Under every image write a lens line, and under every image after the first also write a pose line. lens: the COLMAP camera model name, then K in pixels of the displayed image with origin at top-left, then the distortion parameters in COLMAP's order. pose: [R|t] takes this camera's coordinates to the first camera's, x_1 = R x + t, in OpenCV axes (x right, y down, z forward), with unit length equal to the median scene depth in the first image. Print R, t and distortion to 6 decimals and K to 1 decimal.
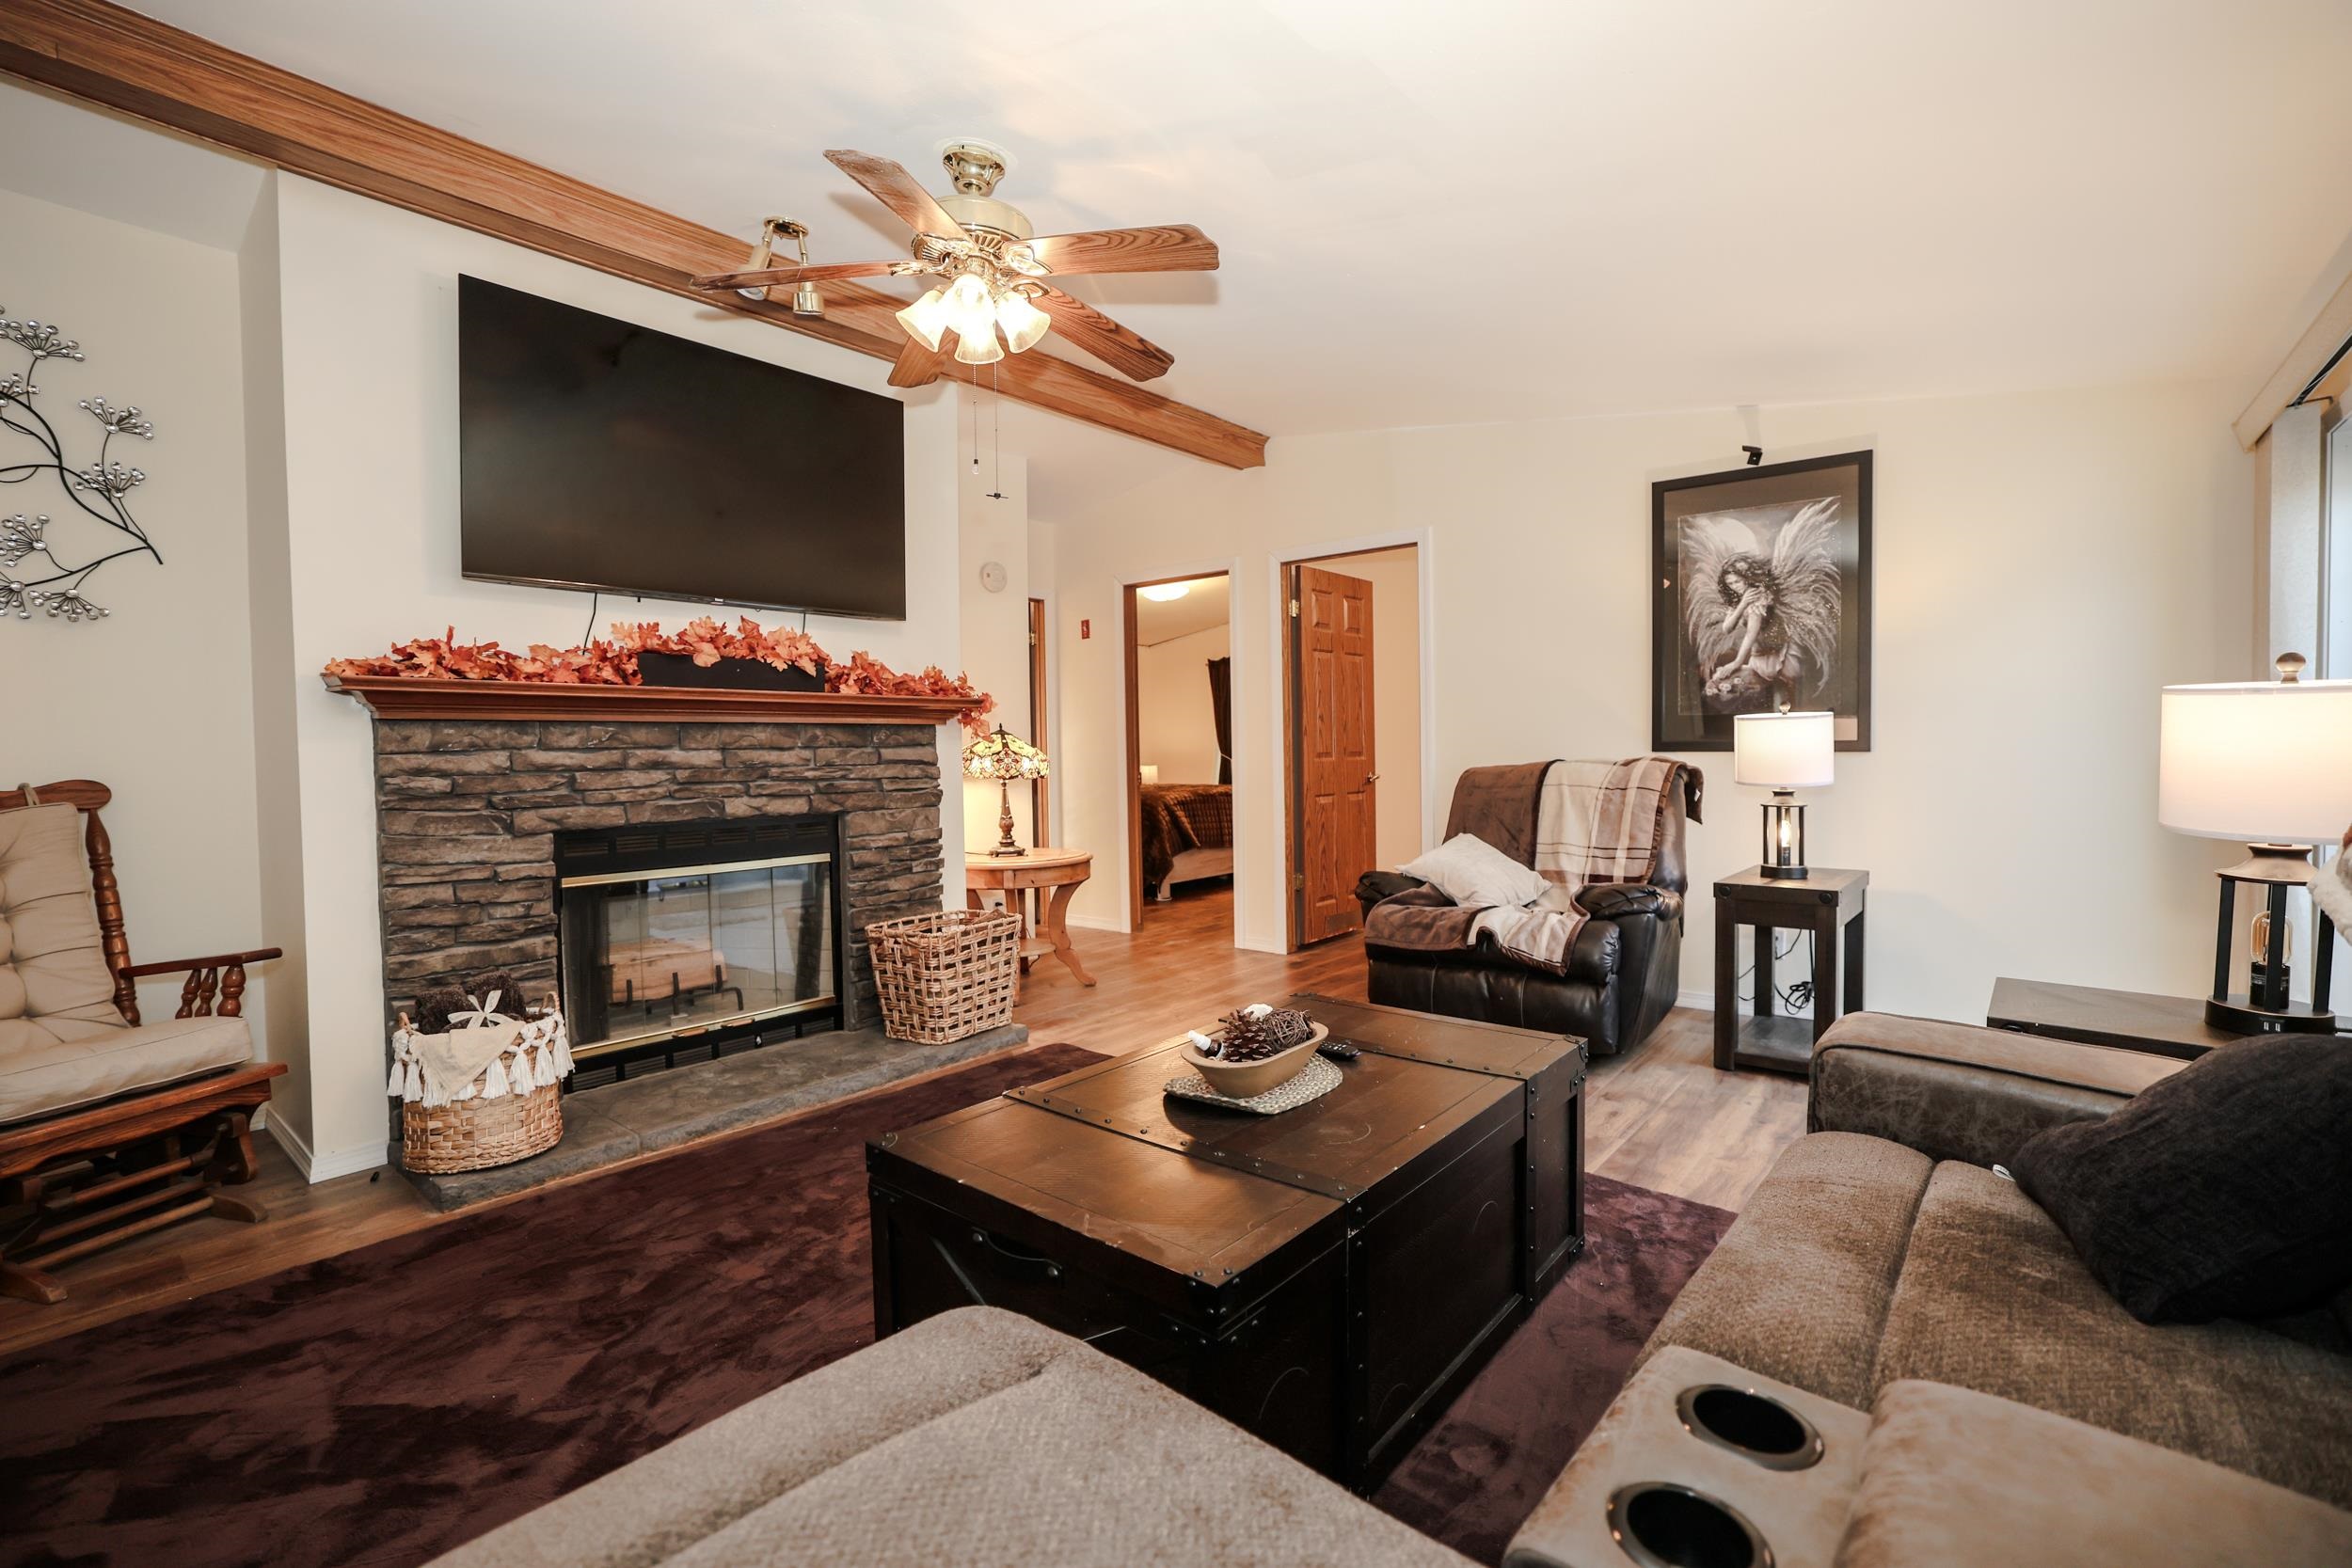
lens RADIAL K [[1044.9, 0, 1188.3], [0, 1044.9, 779.8], [0, 0, 1]] dist [-0.042601, 0.016209]
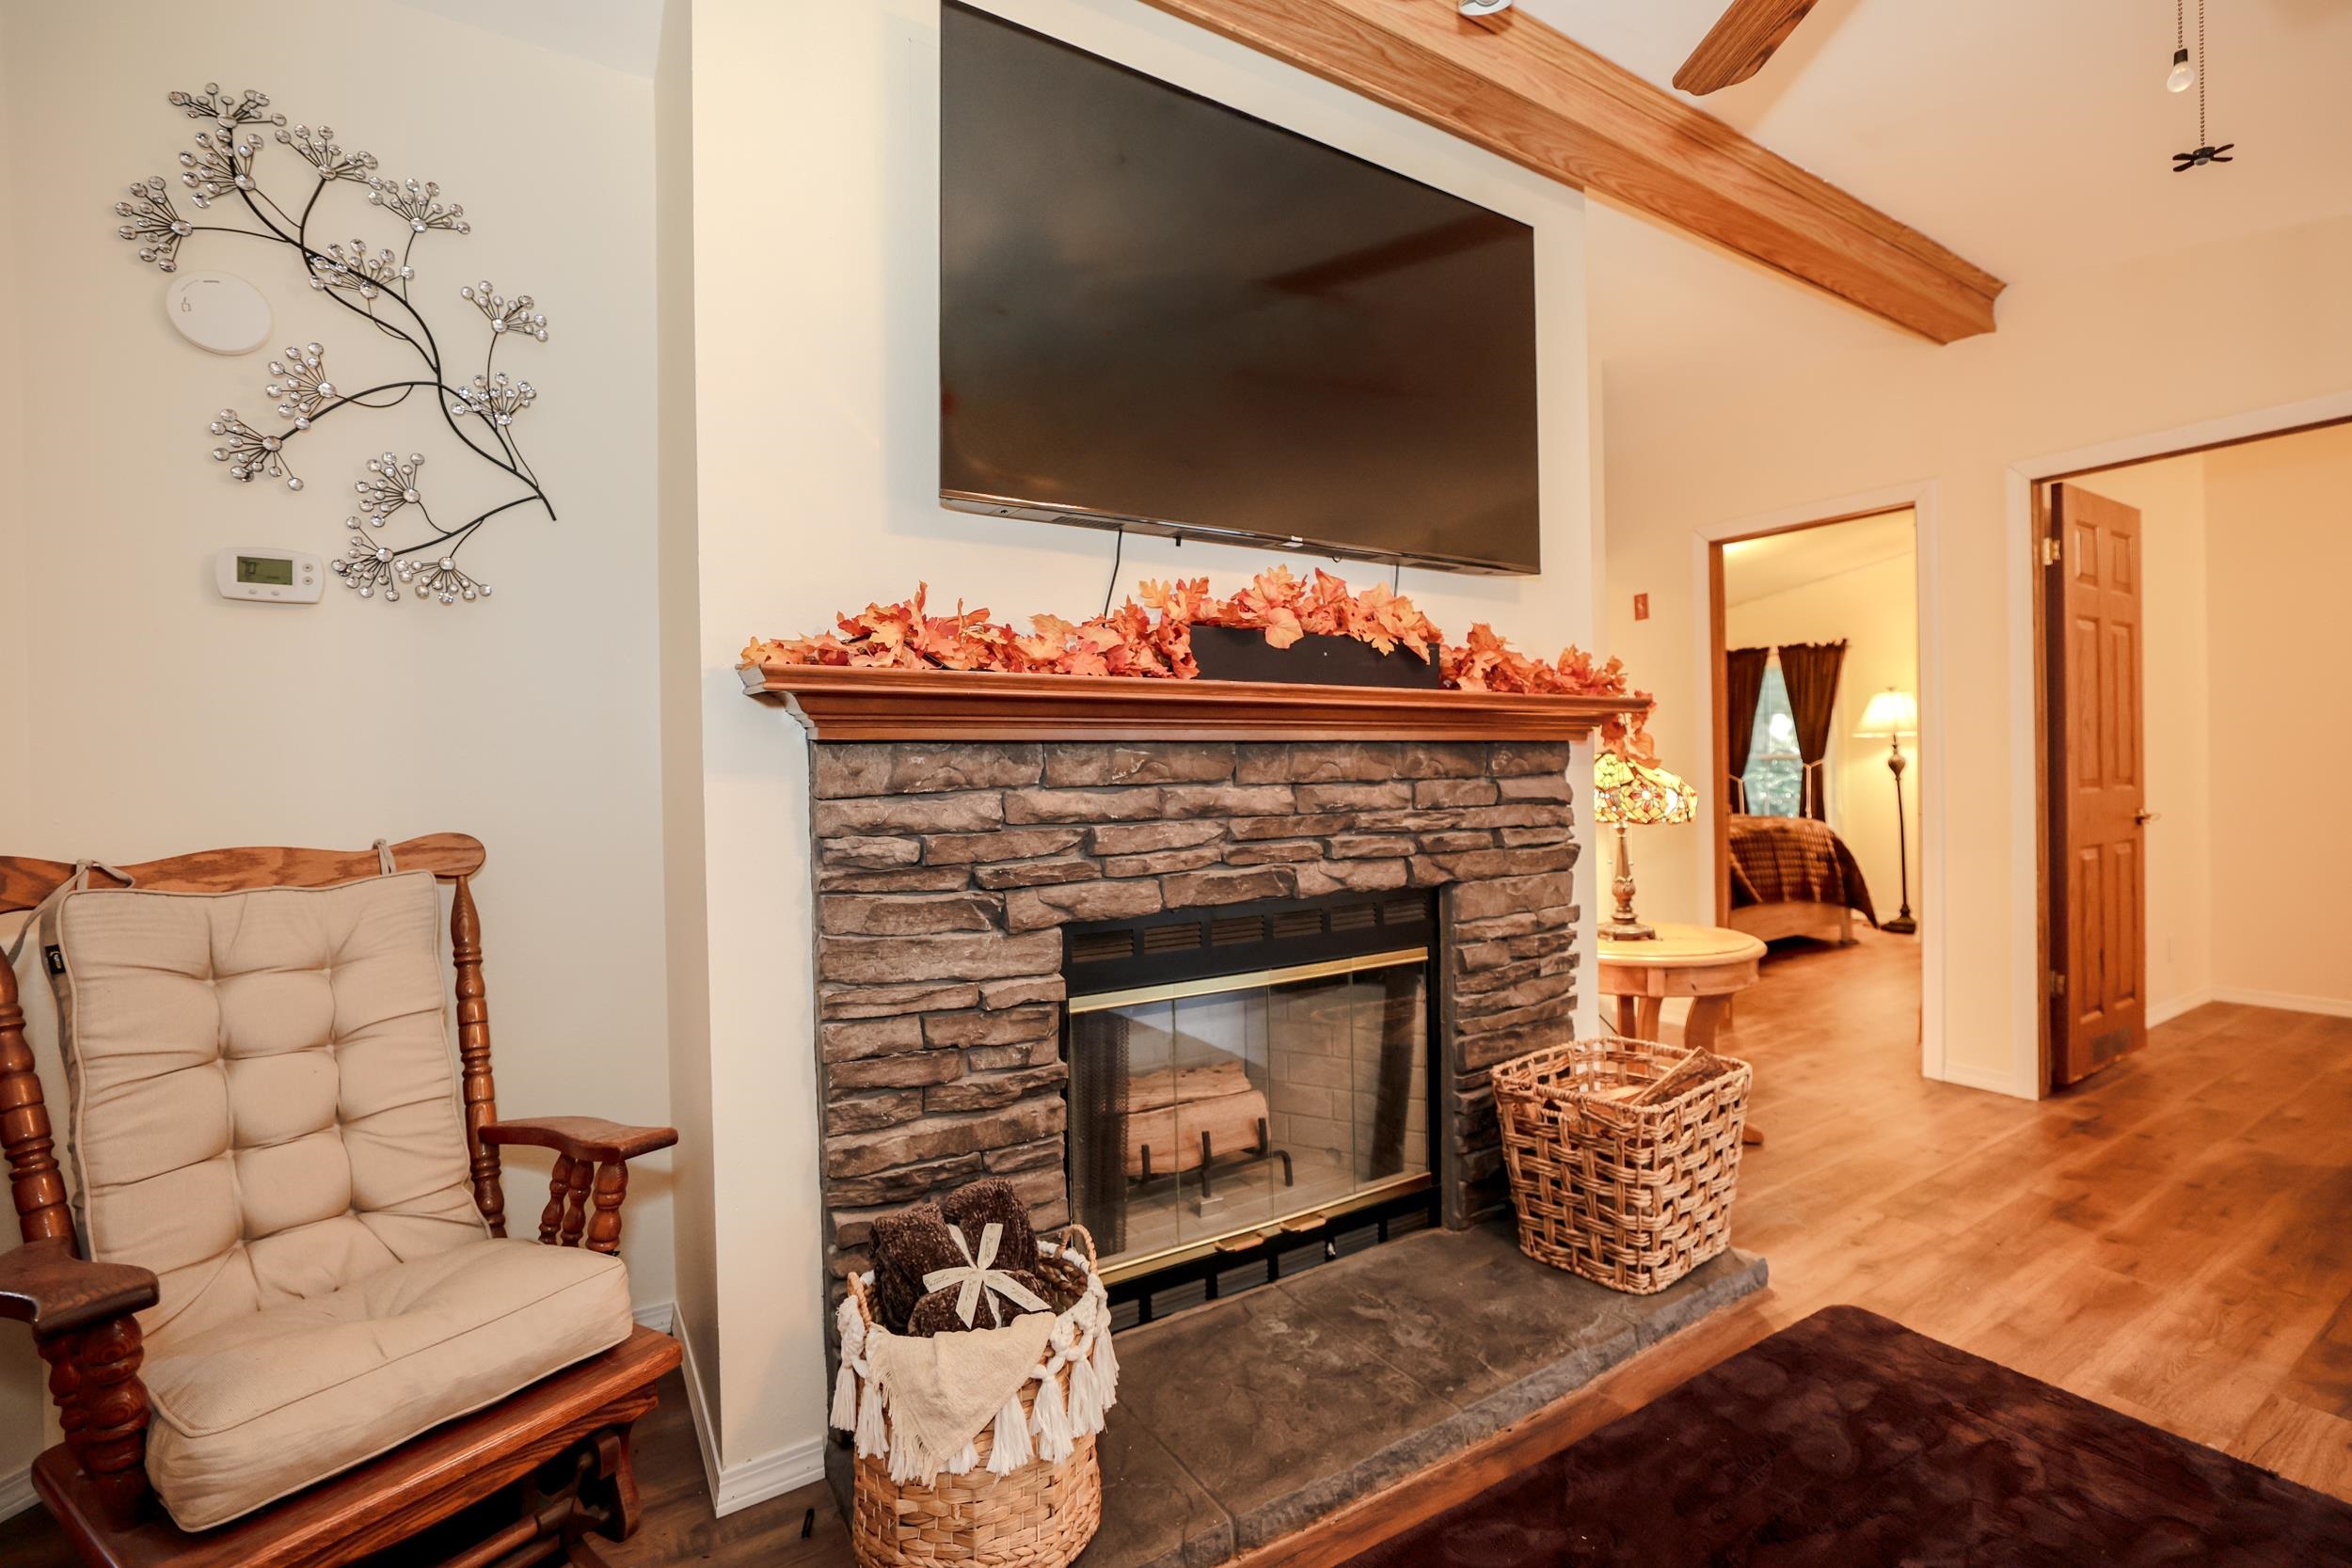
lens RADIAL K [[1044.9, 0, 1176.7], [0, 1044.9, 783.6], [0, 0, 1]] dist [-0.042601, 0.016209]
pose [[0.947766, 0.003393, -0.318948, -0.350179], [-0.006294, 0.999948, -0.008063, -0.027050], [0.318904, 0.009649, 0.947738, 0.432534]]
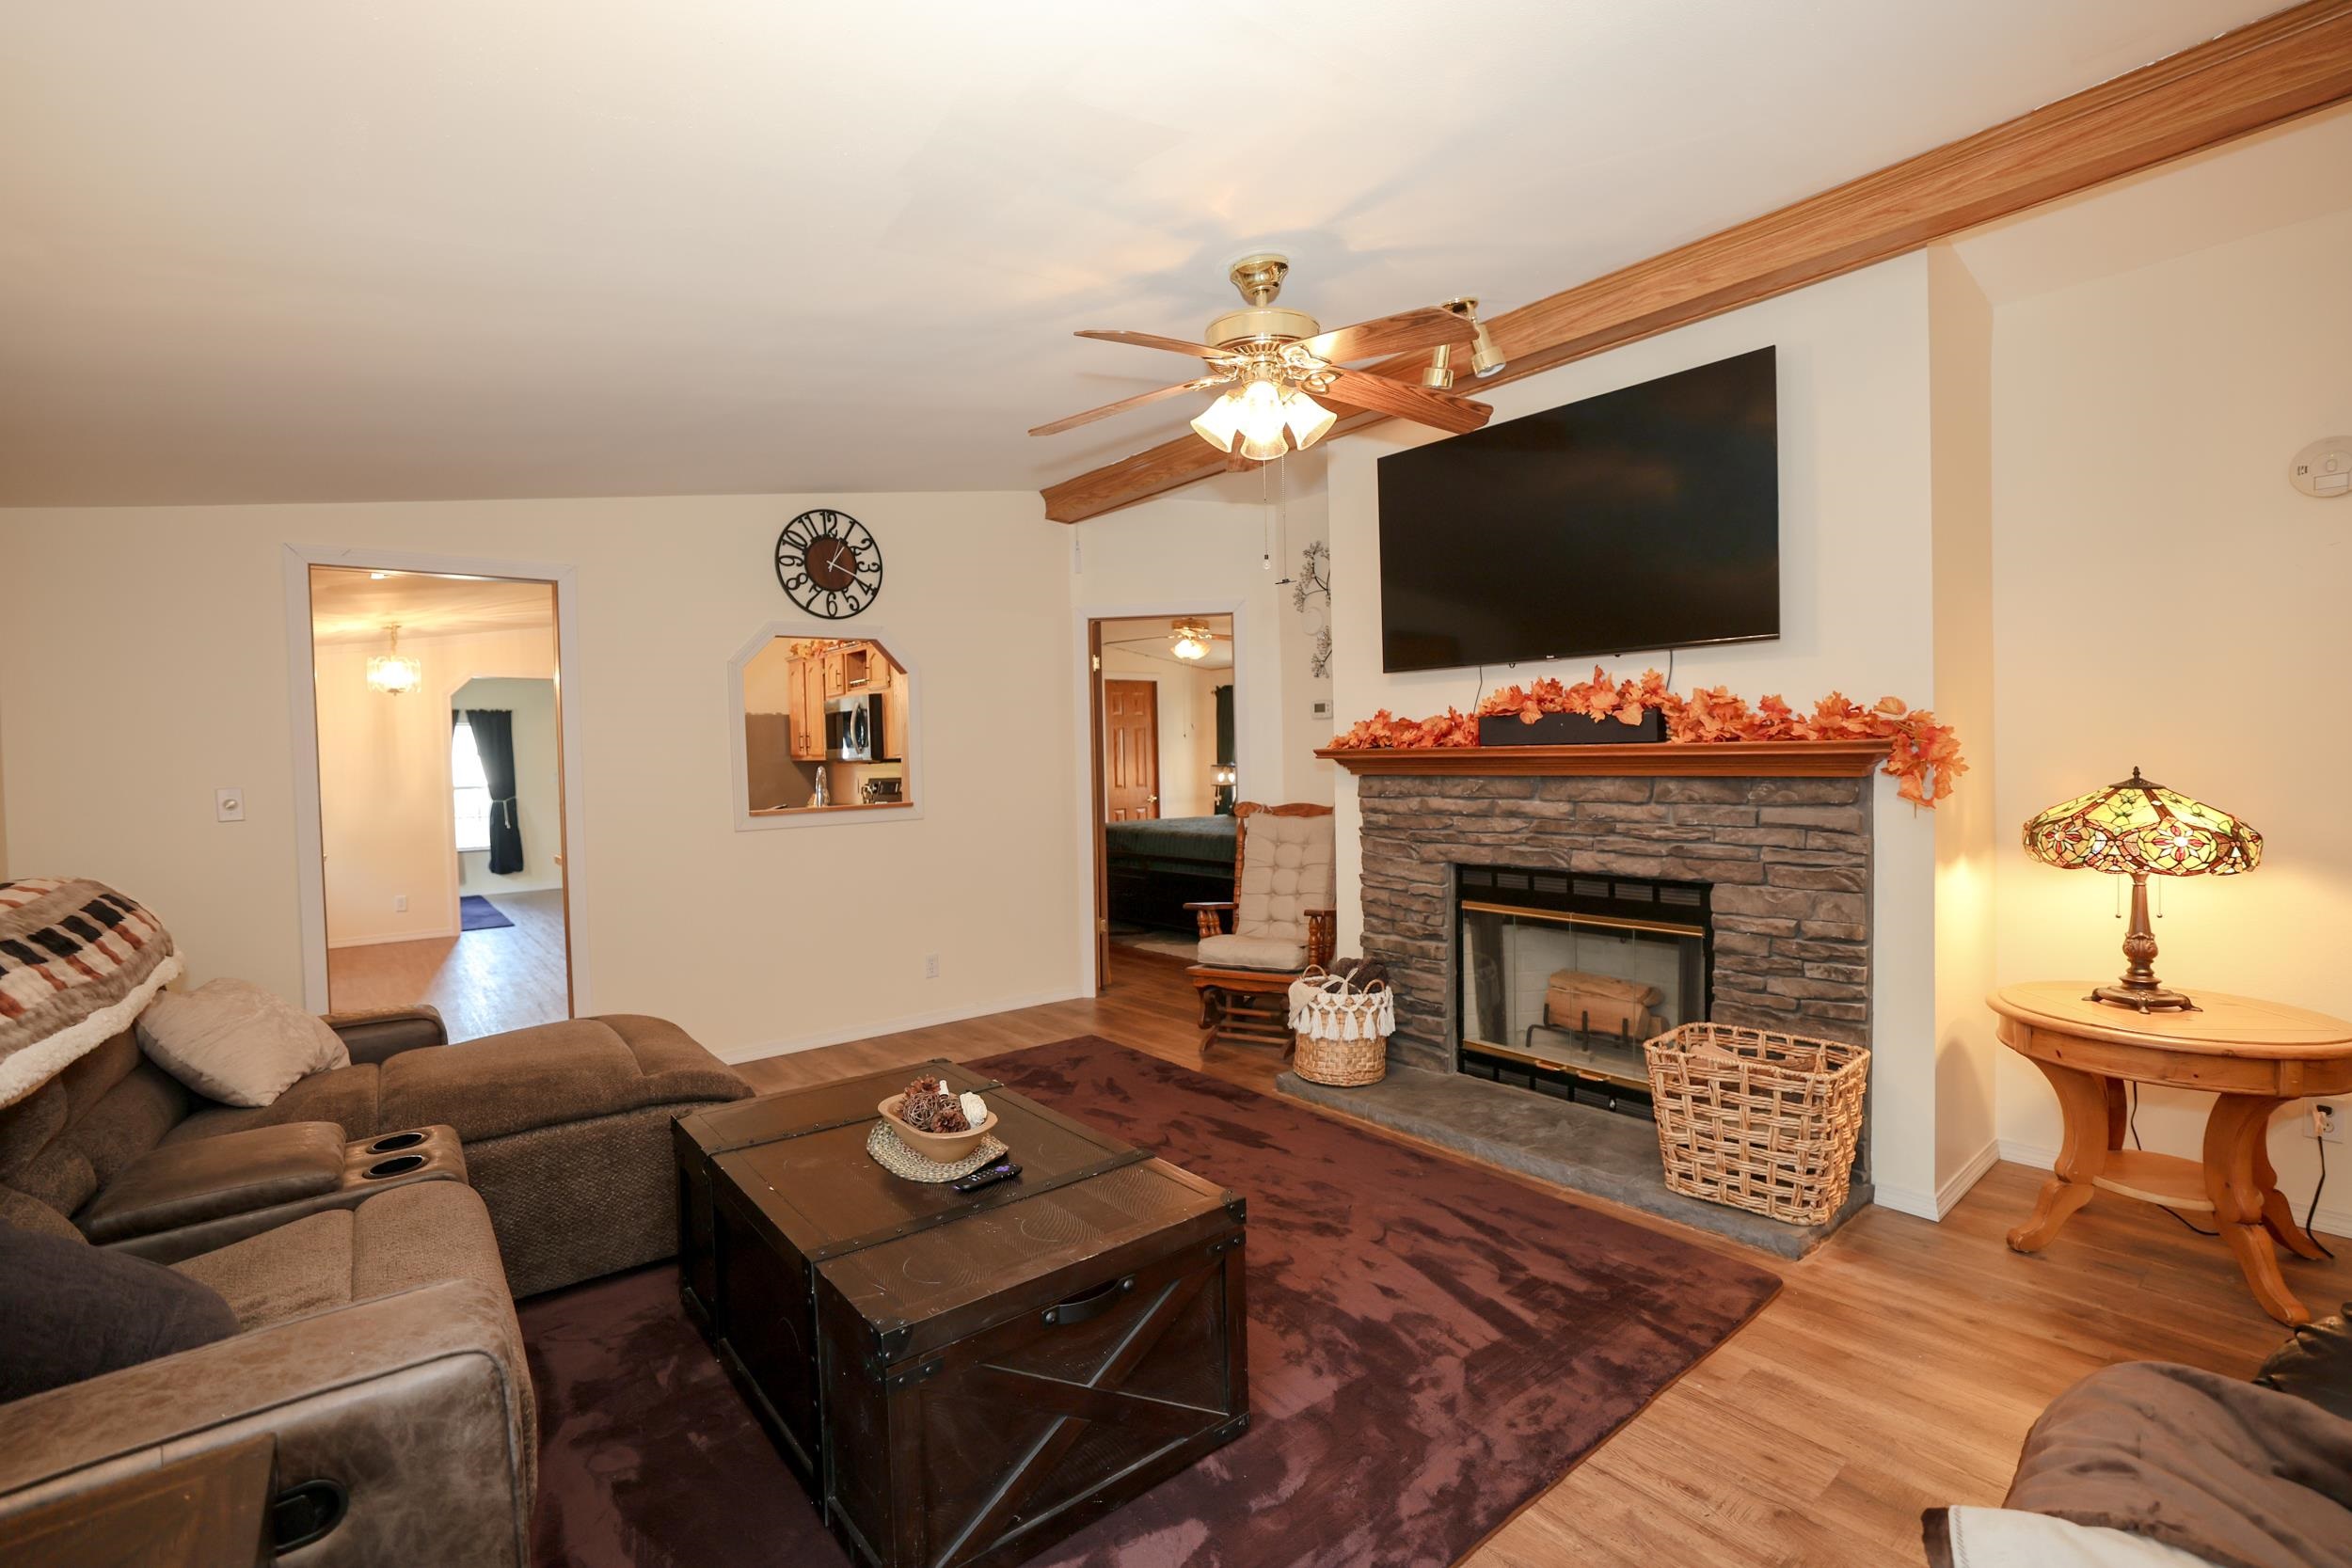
lens RADIAL K [[1044.9, 0, 1164.0], [0, 1044.9, 785.2], [0, 0, 1]] dist [-0.042601, 0.016209]
pose [[-0.204098, 0.046086, -0.977865, 0.683895], [-0.004996, 0.998829, 0.048117, -0.101527], [0.978938, 0.014706, -0.203629, 0.901315]]
